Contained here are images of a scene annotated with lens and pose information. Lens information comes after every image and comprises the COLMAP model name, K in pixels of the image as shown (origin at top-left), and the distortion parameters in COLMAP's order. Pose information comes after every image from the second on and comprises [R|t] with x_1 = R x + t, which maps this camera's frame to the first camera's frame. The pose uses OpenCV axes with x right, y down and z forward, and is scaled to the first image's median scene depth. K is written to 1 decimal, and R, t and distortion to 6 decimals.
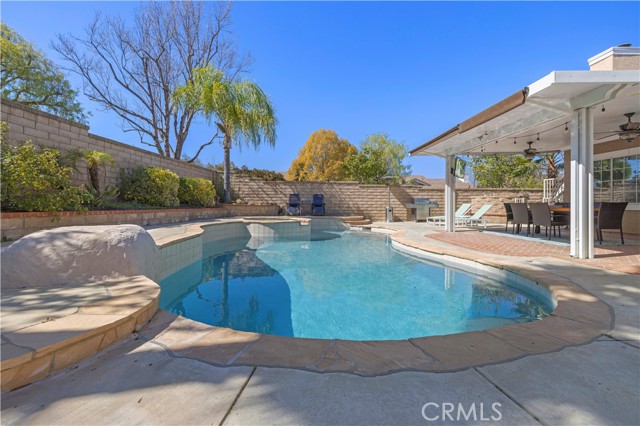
lens RADIAL K [[269.1, 0, 323.4], [0, 269.1, 202.1], [0, 0, 1]] dist [0.000930, -0.000369]
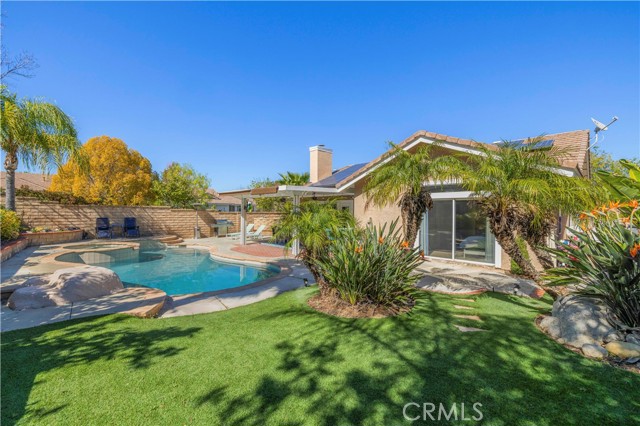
lens RADIAL K [[269.1, 0, 309.4], [0, 269.1, 209.7], [0, 0, 1]] dist [0.000930, -0.000369]
pose [[0.753436, 0.000407, 0.657522, -0.198503], [-0.006628, 0.999954, 0.006976, -0.077482], [-0.657488, -0.009614, 0.753403, -0.323440]]
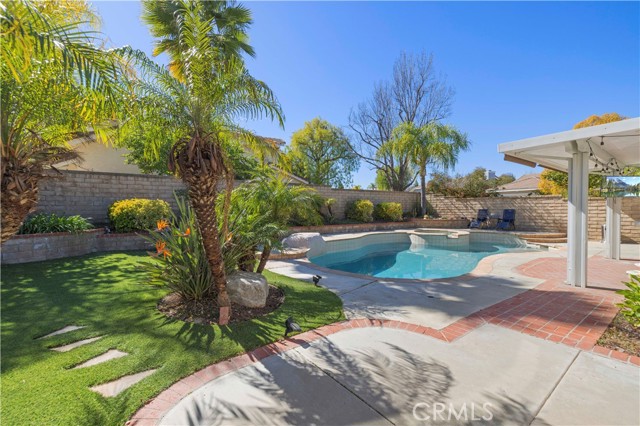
lens RADIAL K [[269.1, 0, 316.8], [0, 269.1, 212.2], [0, 0, 1]] dist [0.000930, -0.000369]
pose [[0.555486, -0.007714, -0.831490, 0.439035], [0.019058, 0.999812, 0.003457, -0.036656], [0.831307, -0.017767, 0.555529, -0.160181]]
